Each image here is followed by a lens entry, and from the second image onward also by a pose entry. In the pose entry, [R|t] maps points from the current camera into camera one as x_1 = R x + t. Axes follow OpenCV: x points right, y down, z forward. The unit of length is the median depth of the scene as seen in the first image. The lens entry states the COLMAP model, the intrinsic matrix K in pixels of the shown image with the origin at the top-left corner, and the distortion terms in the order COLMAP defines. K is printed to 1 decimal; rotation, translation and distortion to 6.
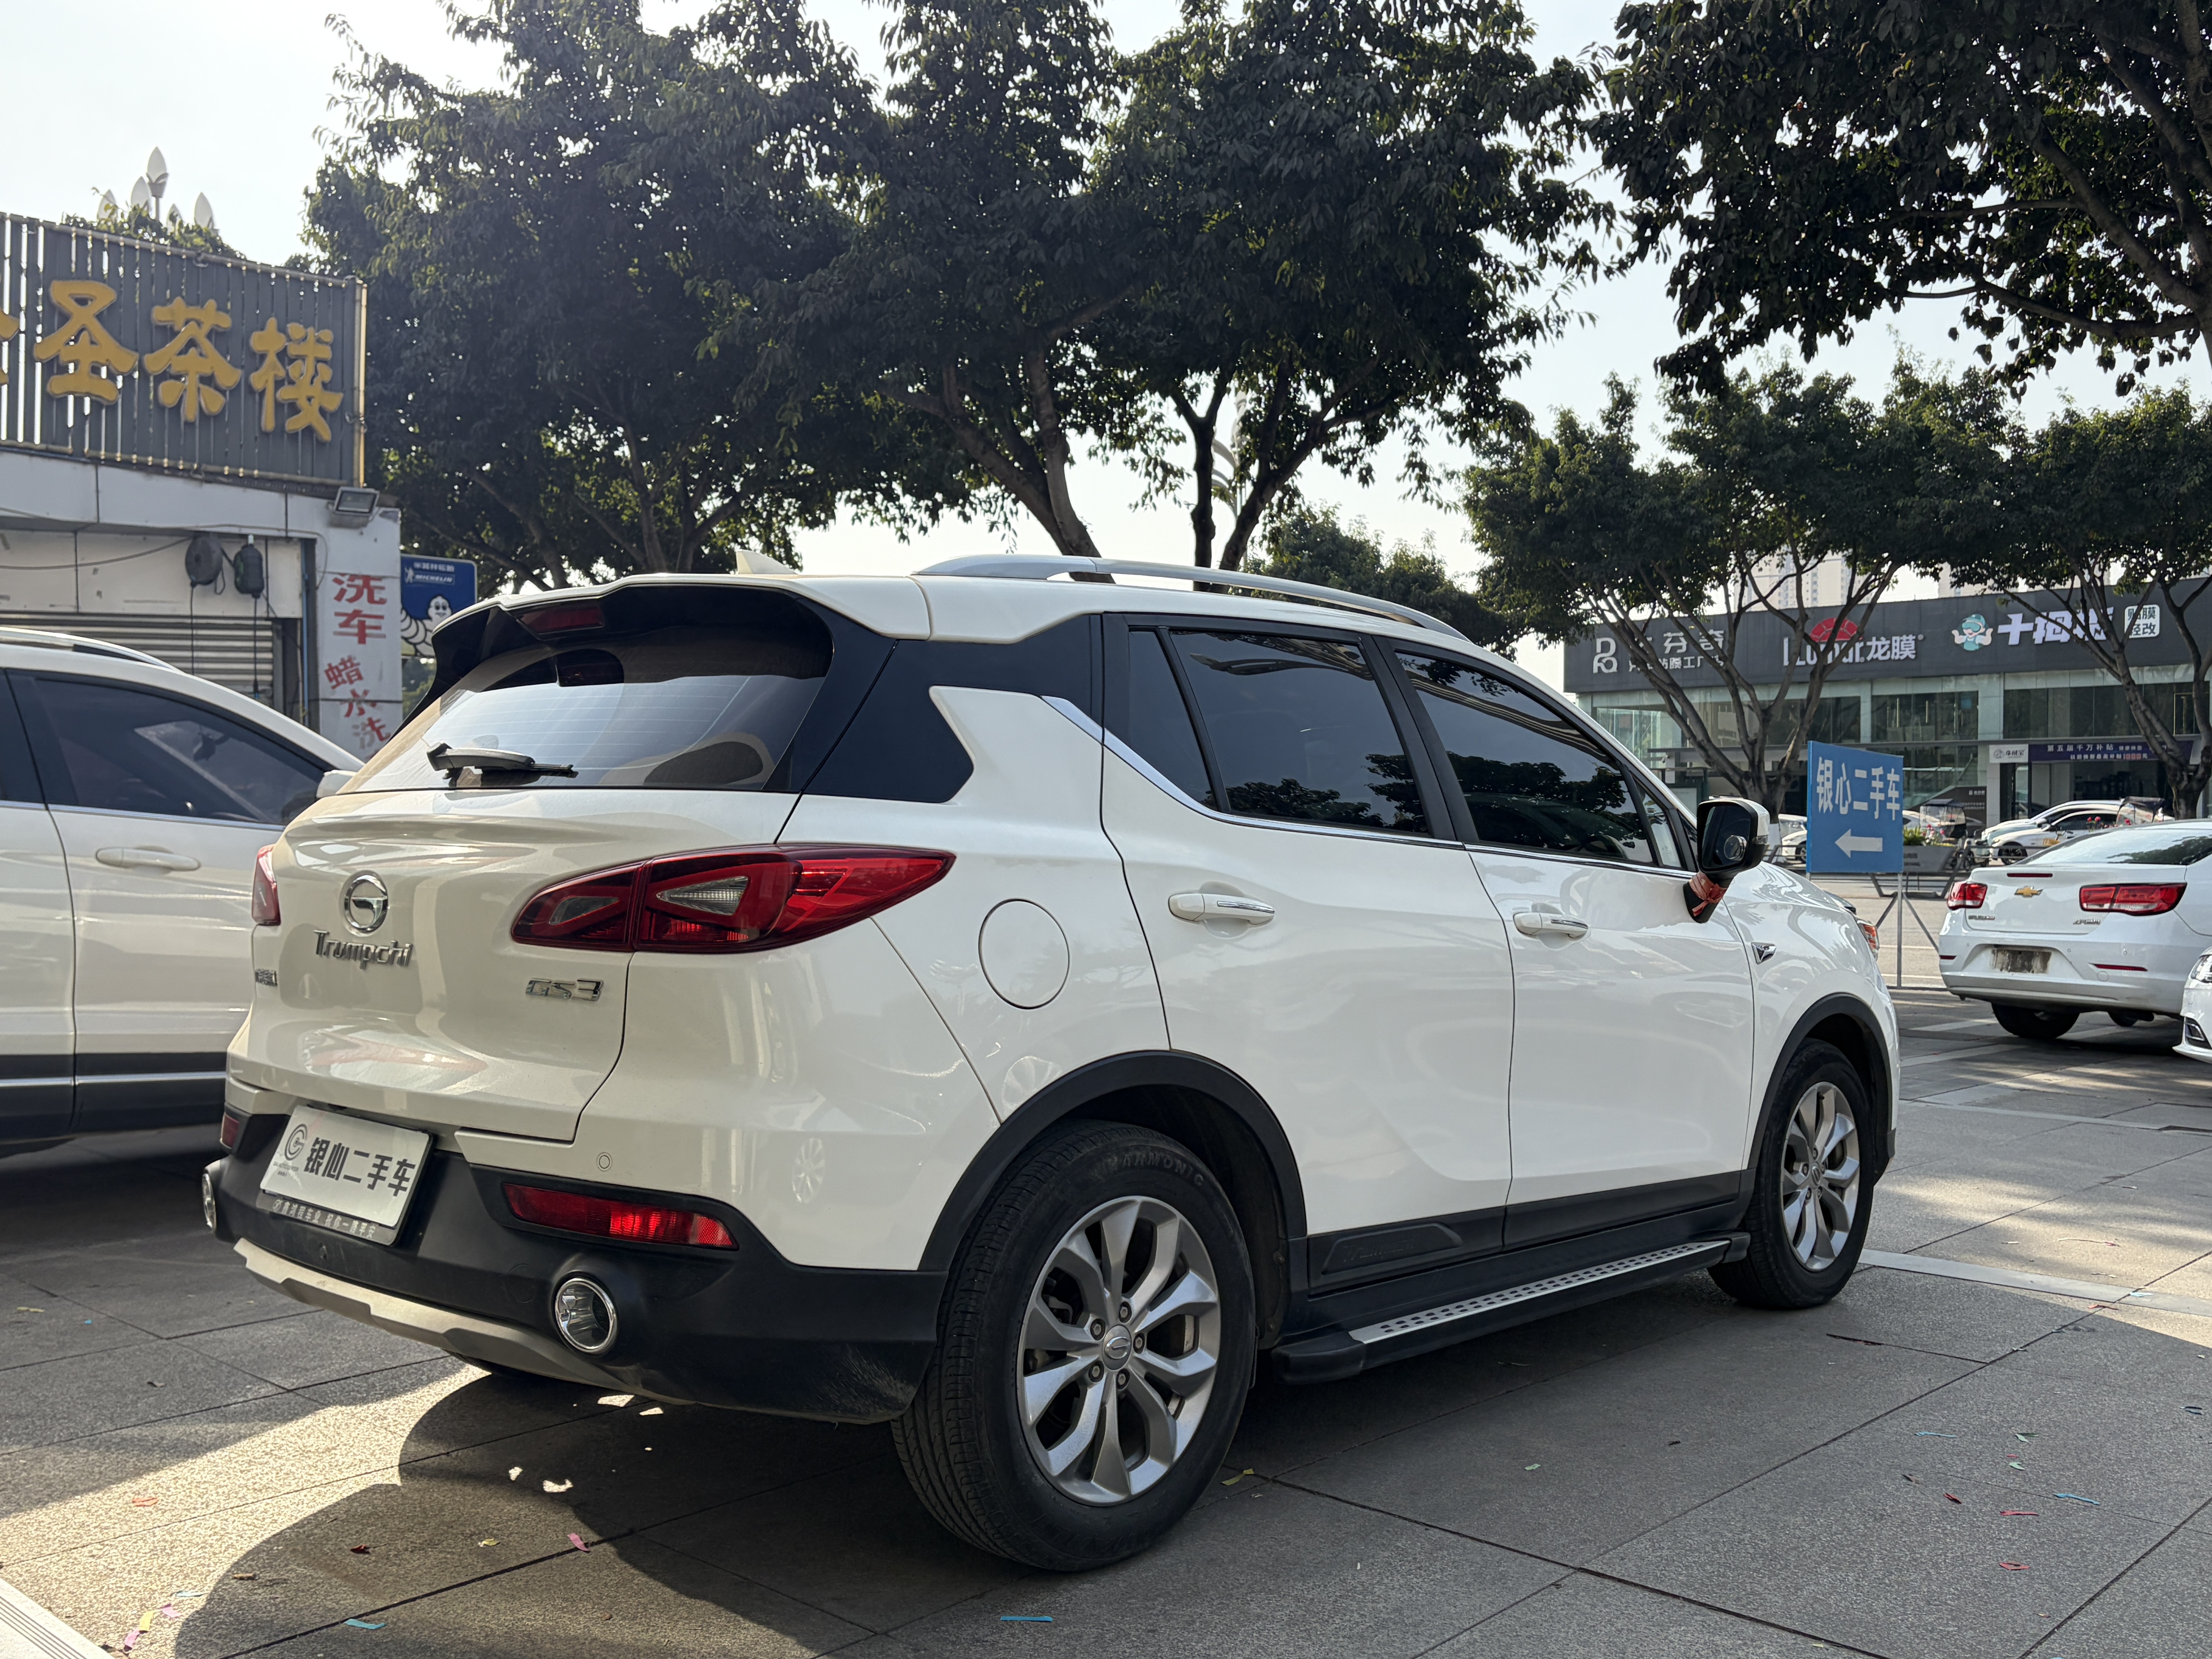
lens RADIAL K [[2013.6, 0, 1146.6], [0, 2013.6, 823.9], [0, 0, 1]] dist [0.074816, -0.076852]
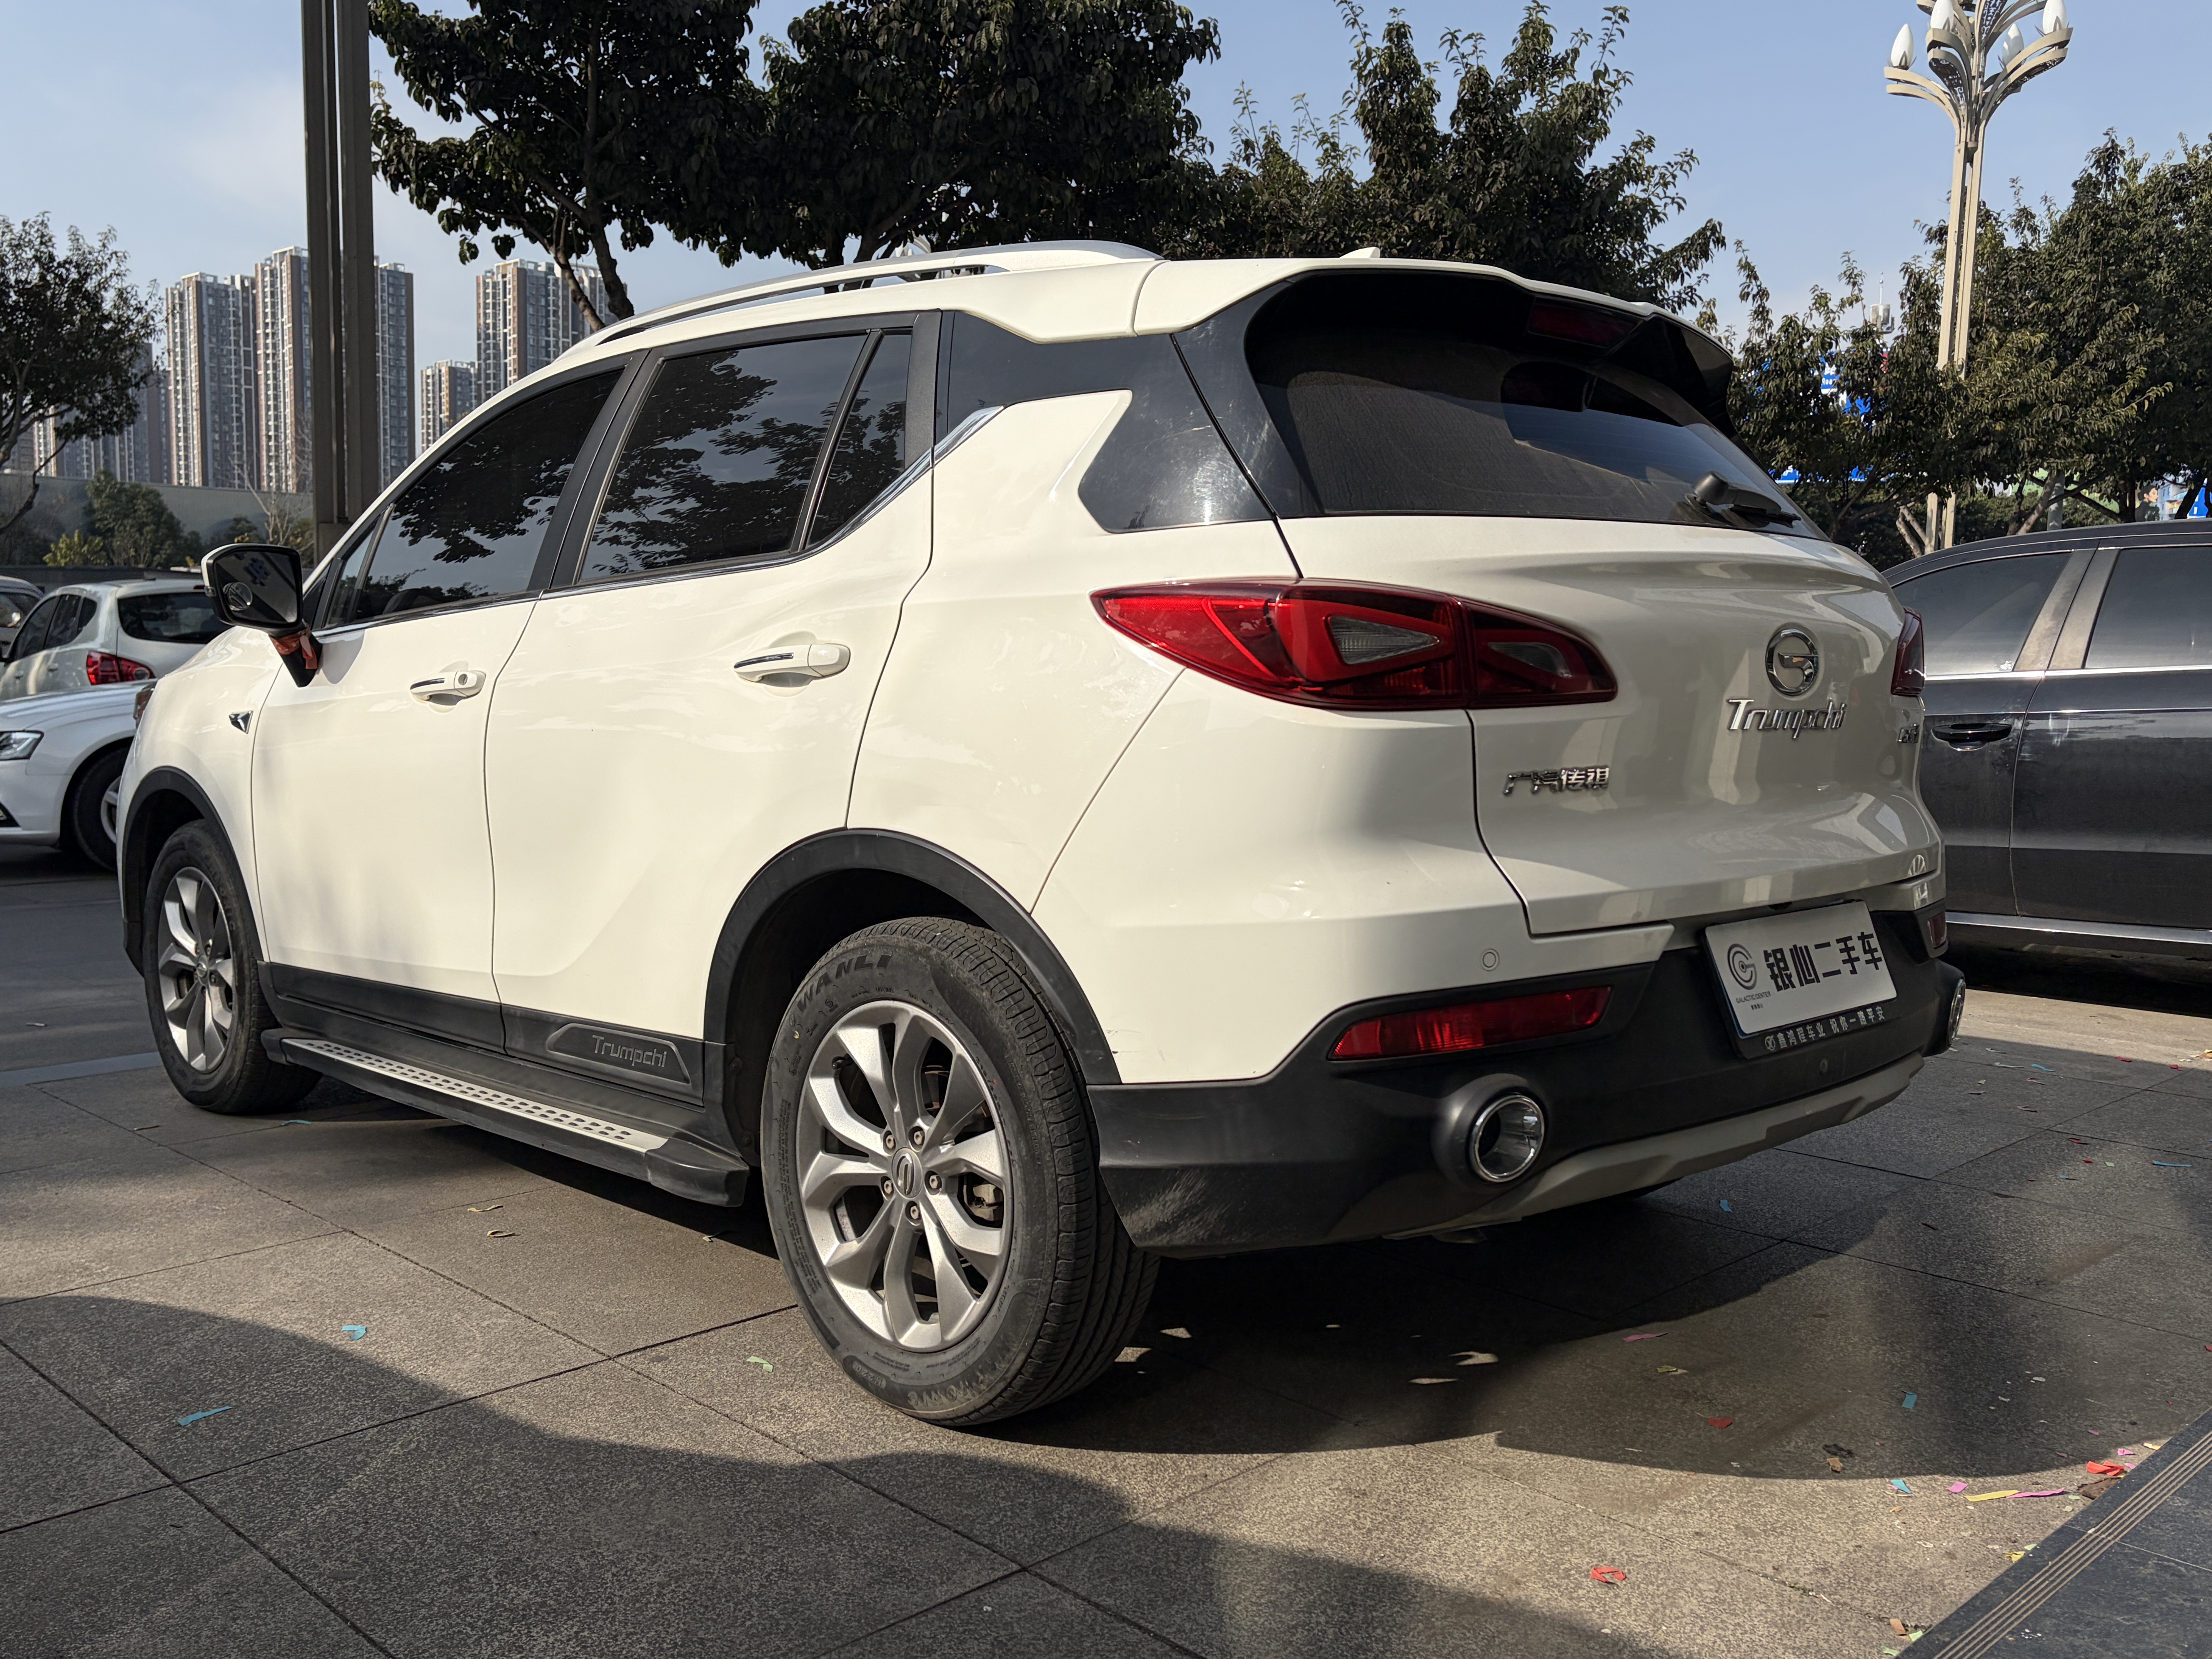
lens RADIAL K [[2013.6, 0, 1146.6], [0, 2013.6, 823.9], [0, 0, 1]] dist [0.074816, -0.076852]
pose [[0.031185, -0.095720, 0.994920, -0.103815], [-0.009016, 0.995336, 0.096043, 0.002314], [-0.999473, -0.011965, 0.030176, 0.104140]]
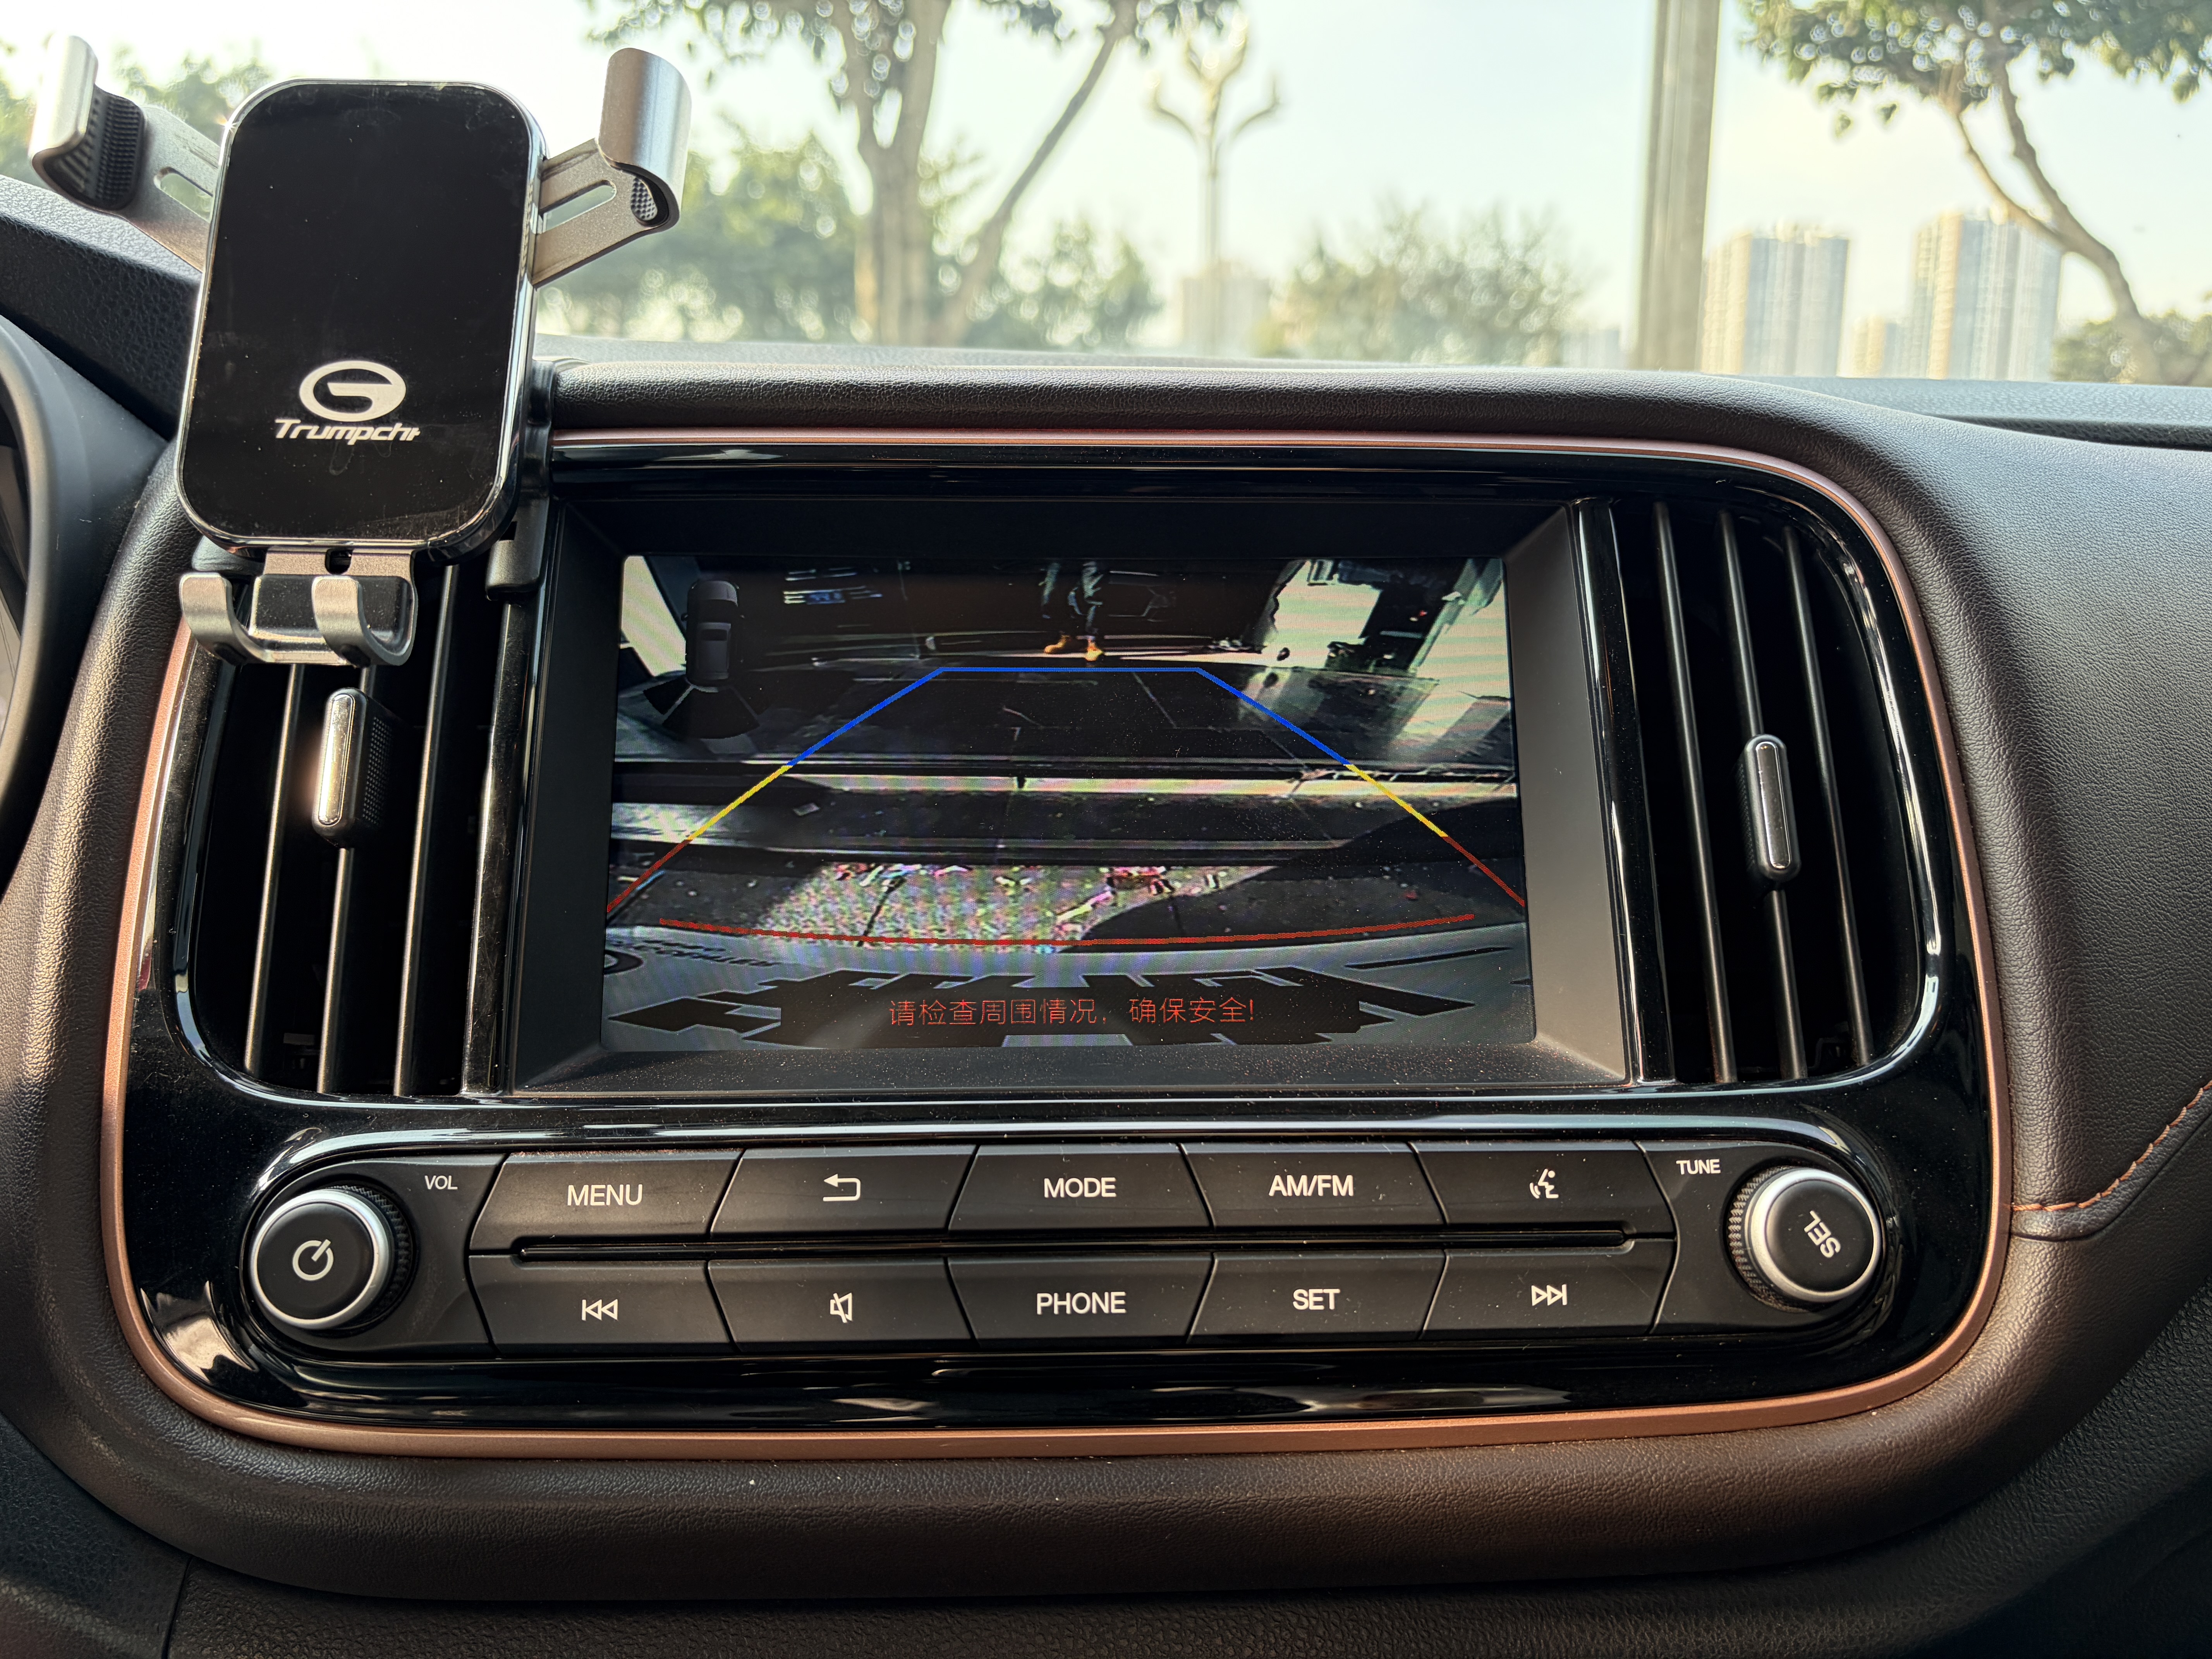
lens RADIAL K [[1647.0, 0, 1106.0], [0, 1647.0, 829.5], [0, 0, 1]] dist [0.059753, -0.070312]
pose [[0.707875, -0.116126, 0.696727, 0.007669], [0.001737, 0.986676, 0.162688, 0.003753], [-0.706336, -0.113953, 0.698644, 0.127728]]
